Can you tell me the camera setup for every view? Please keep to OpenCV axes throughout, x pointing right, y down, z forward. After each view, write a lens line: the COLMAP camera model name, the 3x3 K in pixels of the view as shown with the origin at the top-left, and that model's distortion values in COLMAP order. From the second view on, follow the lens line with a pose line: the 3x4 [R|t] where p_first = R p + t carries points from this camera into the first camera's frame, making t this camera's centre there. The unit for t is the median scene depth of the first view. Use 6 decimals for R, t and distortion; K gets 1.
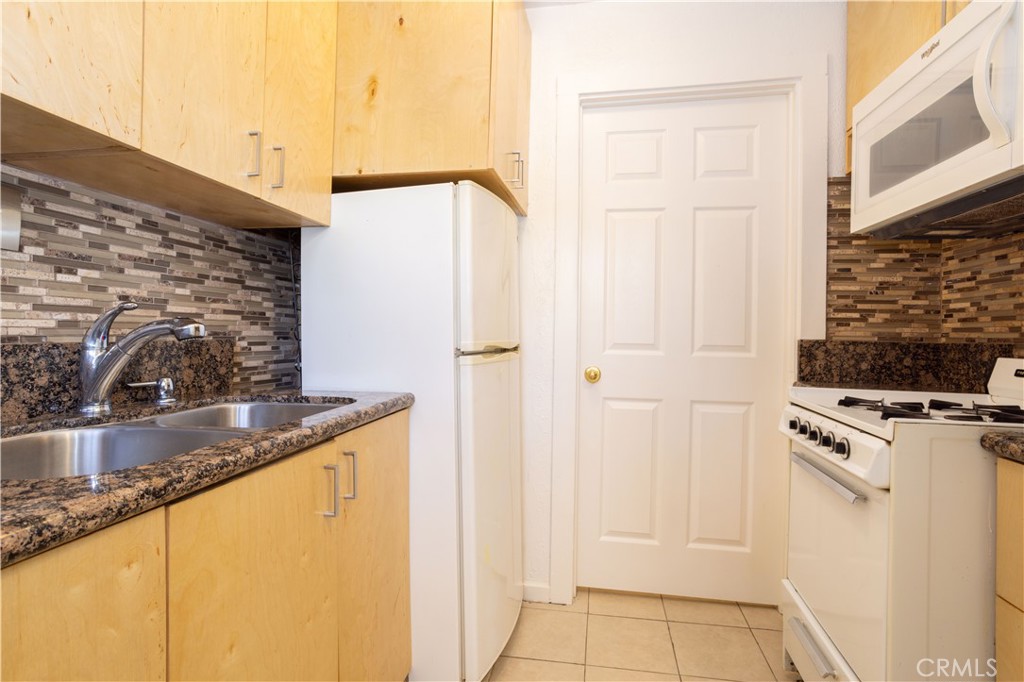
lens RADIAL K [[503.1, 0, 513.1], [0, 503.1, 336.0], [0, 0, 1]] dist [-0.057945, 0.033395]
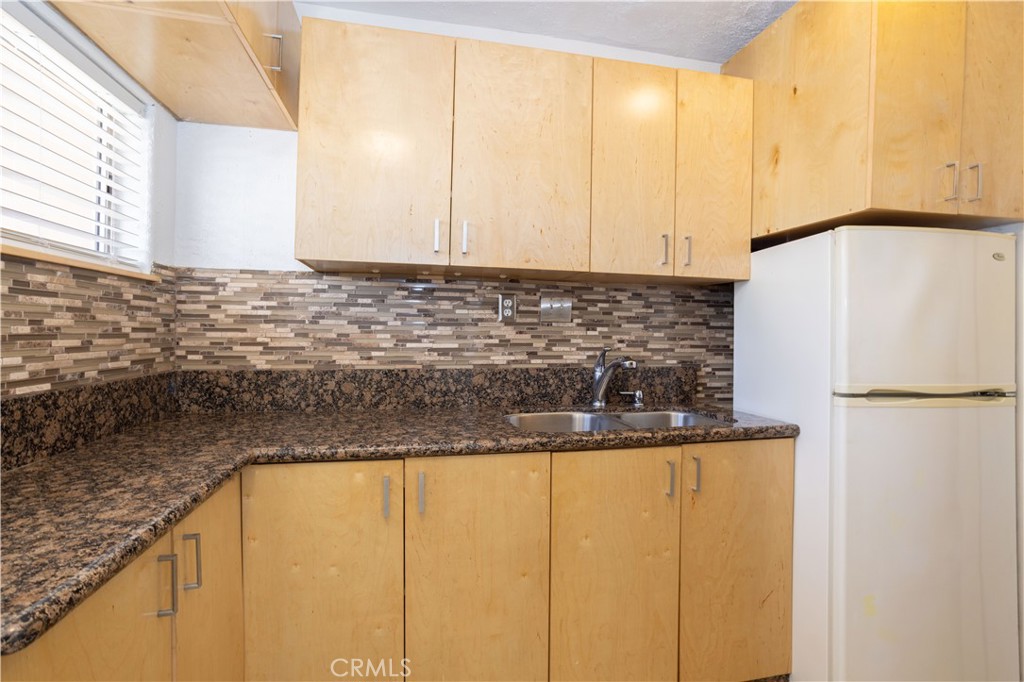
lens RADIAL K [[503.1, 0, 513.1], [0, 503.1, 336.0], [0, 0, 1]] dist [-0.057945, 0.033395]
pose [[0.371211, 0.002416, -0.928545, 0.625299], [-0.011345, 0.999934, -0.001933, -0.080121], [0.928479, 0.011252, 0.371214, 0.000548]]
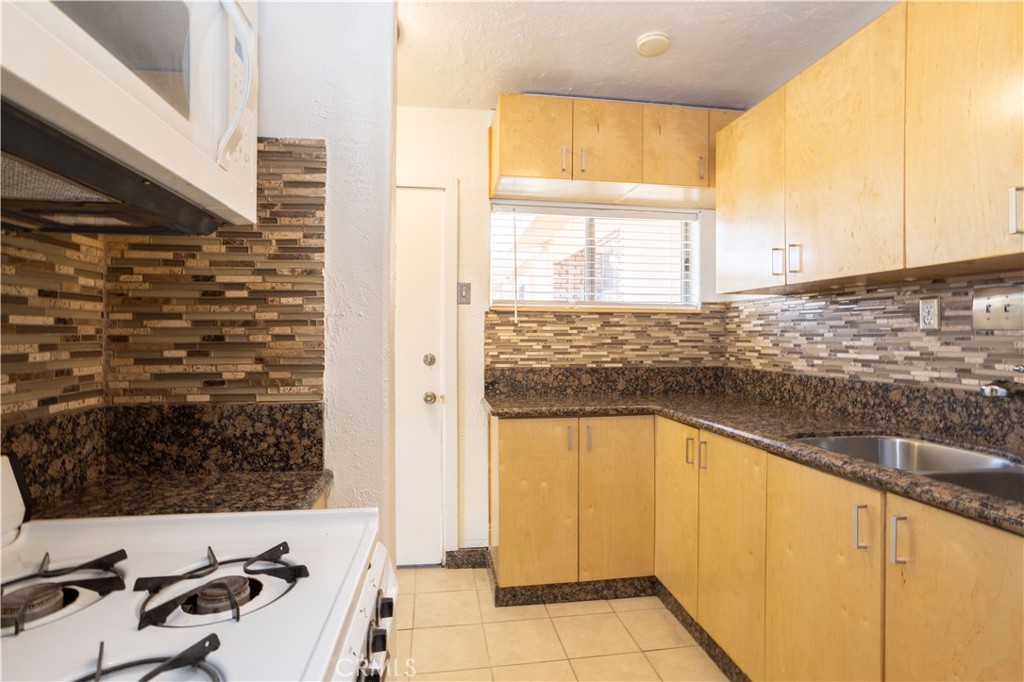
lens RADIAL K [[503.1, 0, 513.1], [0, 503.1, 336.0], [0, 0, 1]] dist [-0.057945, 0.033395]
pose [[-0.950340, -0.014810, -0.310861, 0.589791], [-0.015381, 0.999882, -0.000615, -0.095640], [0.310834, 0.004197, -0.950455, 1.387460]]
